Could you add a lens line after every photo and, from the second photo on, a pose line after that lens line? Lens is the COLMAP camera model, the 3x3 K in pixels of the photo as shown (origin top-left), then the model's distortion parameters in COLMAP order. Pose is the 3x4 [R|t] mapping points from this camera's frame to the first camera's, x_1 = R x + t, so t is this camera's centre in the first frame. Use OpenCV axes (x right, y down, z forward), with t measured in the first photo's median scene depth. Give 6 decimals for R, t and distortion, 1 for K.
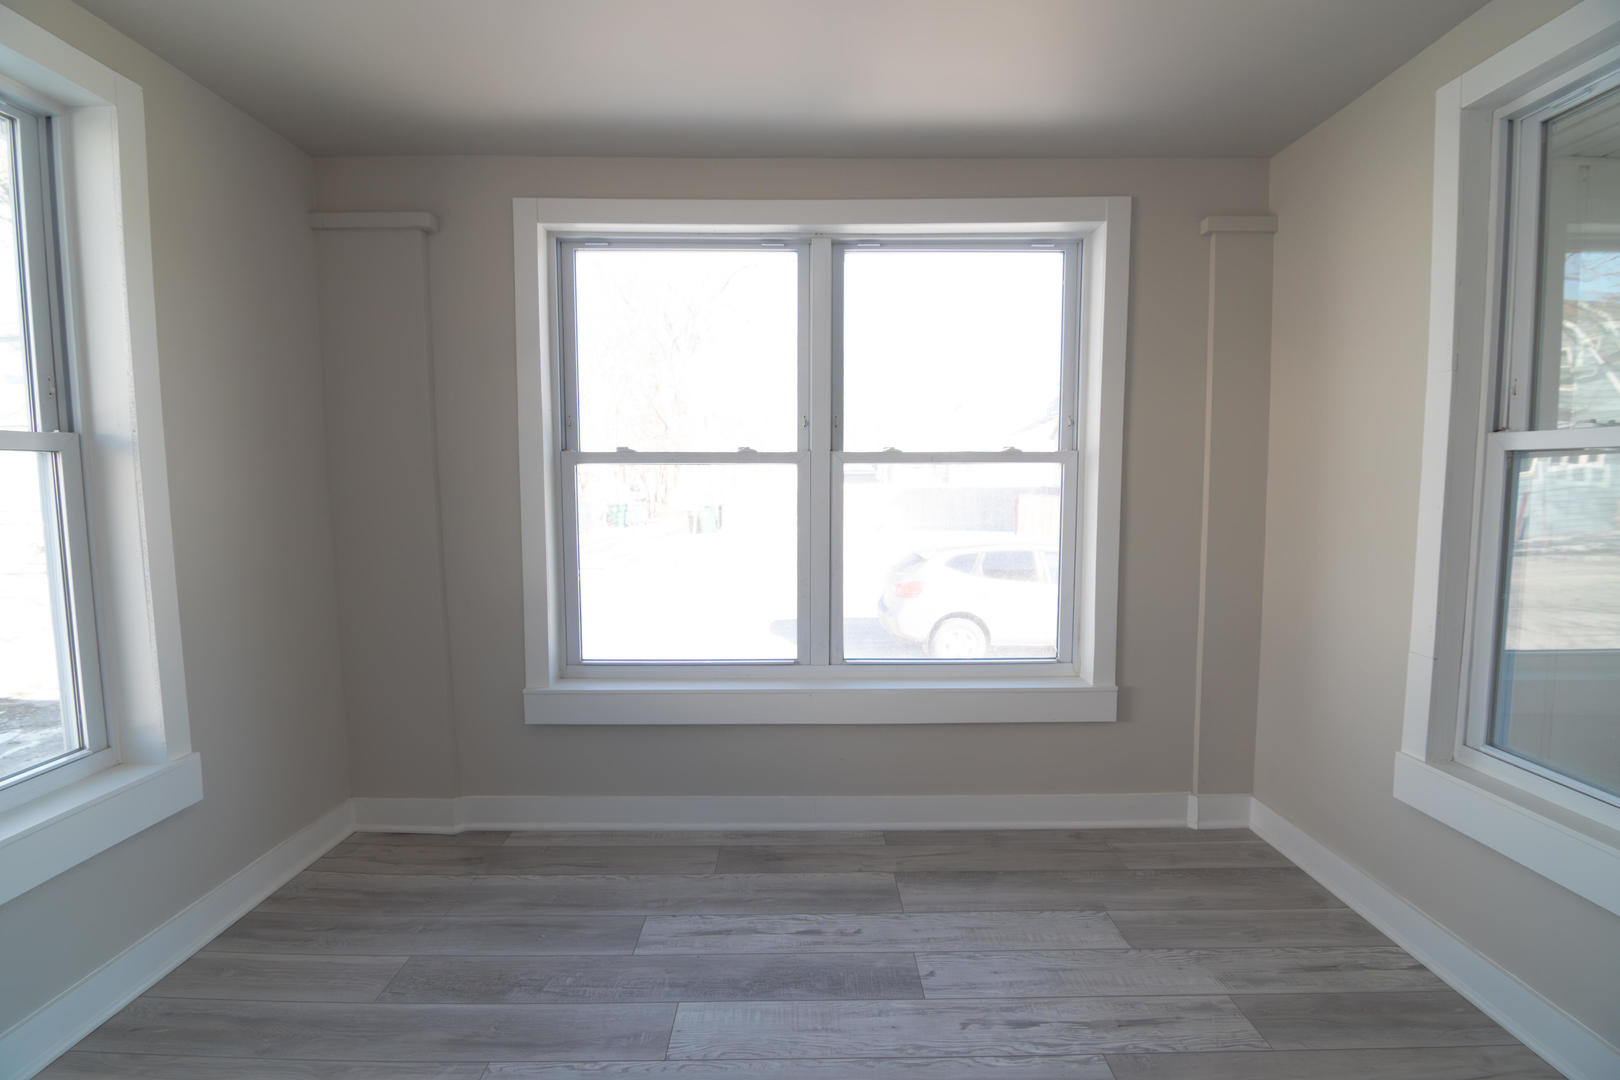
lens RADIAL K [[770.6, 0, 810.0], [0, 770.6, 540.0], [0, 0, 1]] dist [-0.000642, -0.000282]
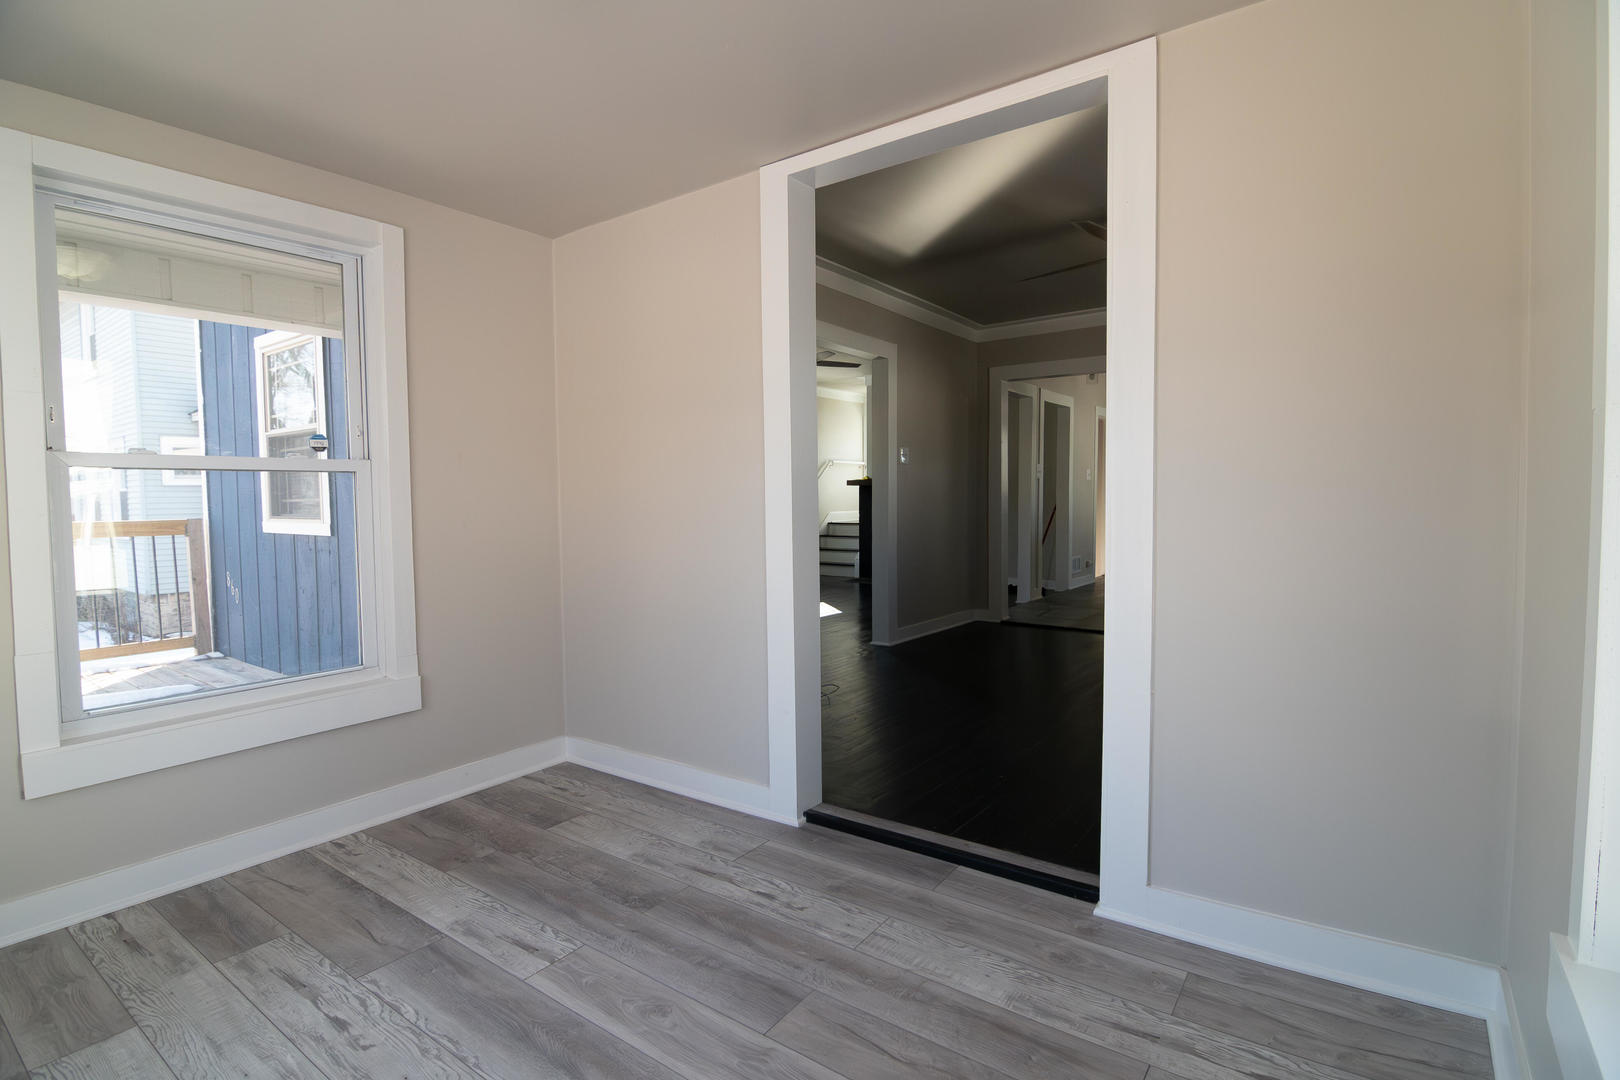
lens RADIAL K [[770.6, 0, 810.0], [0, 770.6, 540.0], [0, 0, 1]] dist [-0.000642, -0.000282]
pose [[-0.808233, -0.004949, 0.588842, -0.776751], [0.061187, 0.993846, 0.092337, -0.047358], [-0.585675, 0.110659, -0.802957, 1.333127]]
